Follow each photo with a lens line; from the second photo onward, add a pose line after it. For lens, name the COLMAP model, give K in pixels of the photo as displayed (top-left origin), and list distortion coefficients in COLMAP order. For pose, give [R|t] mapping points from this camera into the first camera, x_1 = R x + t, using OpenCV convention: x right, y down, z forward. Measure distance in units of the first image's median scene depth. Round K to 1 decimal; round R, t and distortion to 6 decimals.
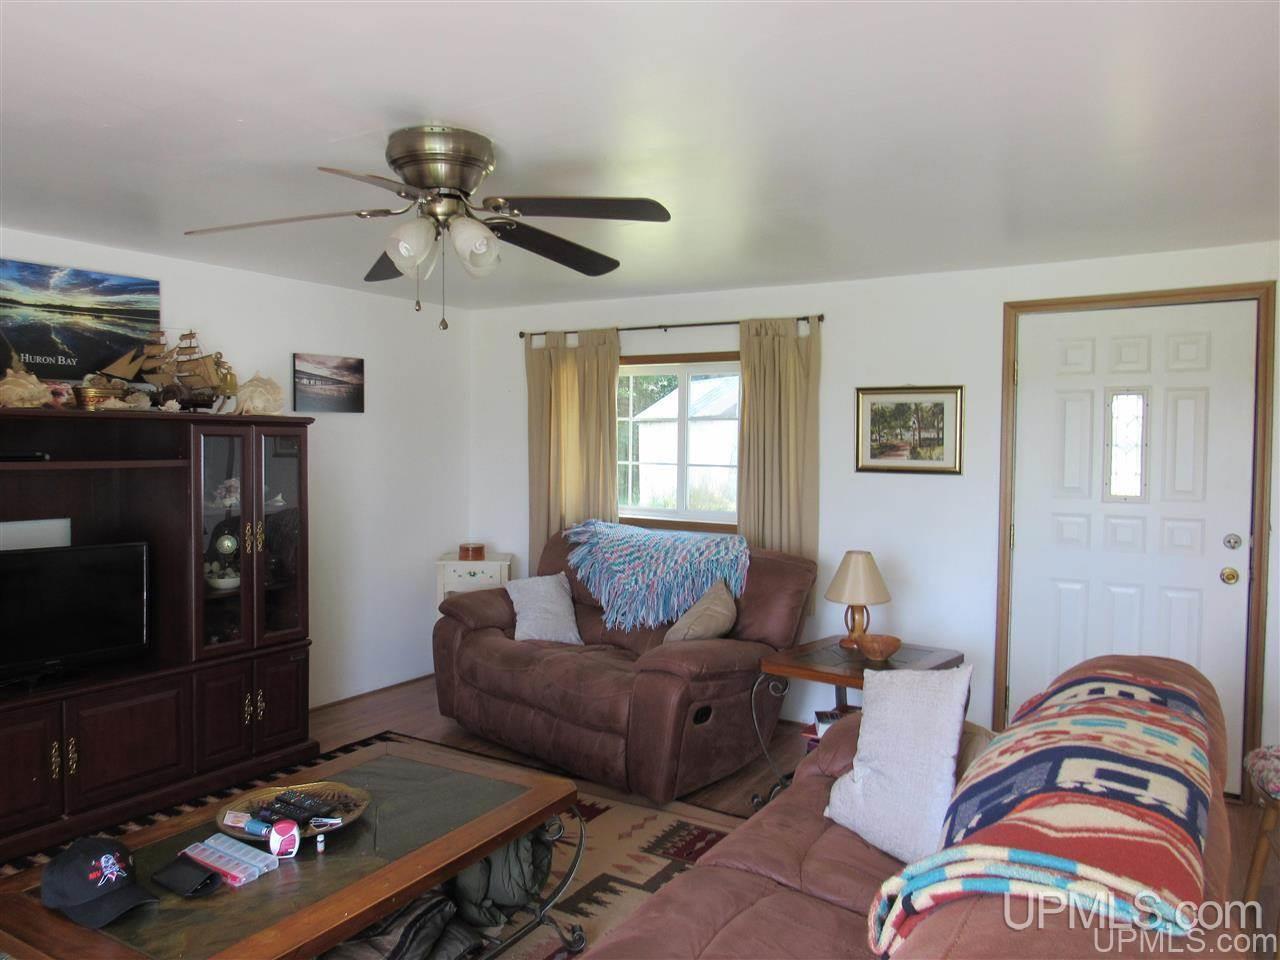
lens RADIAL K [[918.5, 0, 640.0], [0, 918.5, 480.0], [0, 0, 1]] dist [-0.012192, -0.002193]
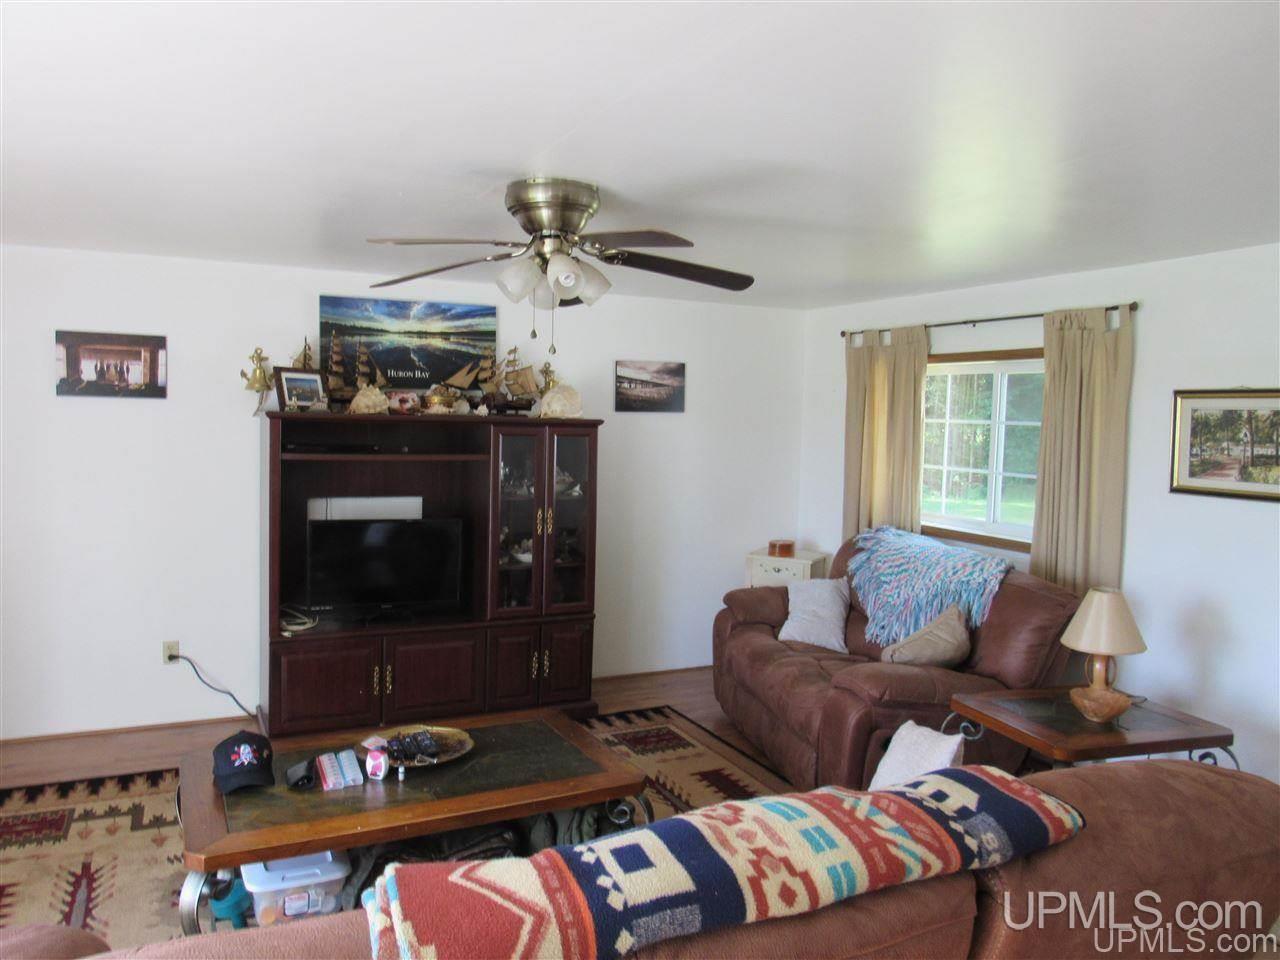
lens RADIAL K [[926.9, 0, 640.0], [0, 926.9, 480.0], [0, 0, 1]] dist [0.002038, 0.000580]
pose [[0.849272, 0.047351, -0.525827, 0.288731], [-0.038700, 0.998874, 0.027443, -0.026324], [0.526535, -0.002957, 0.850148, 0.046873]]
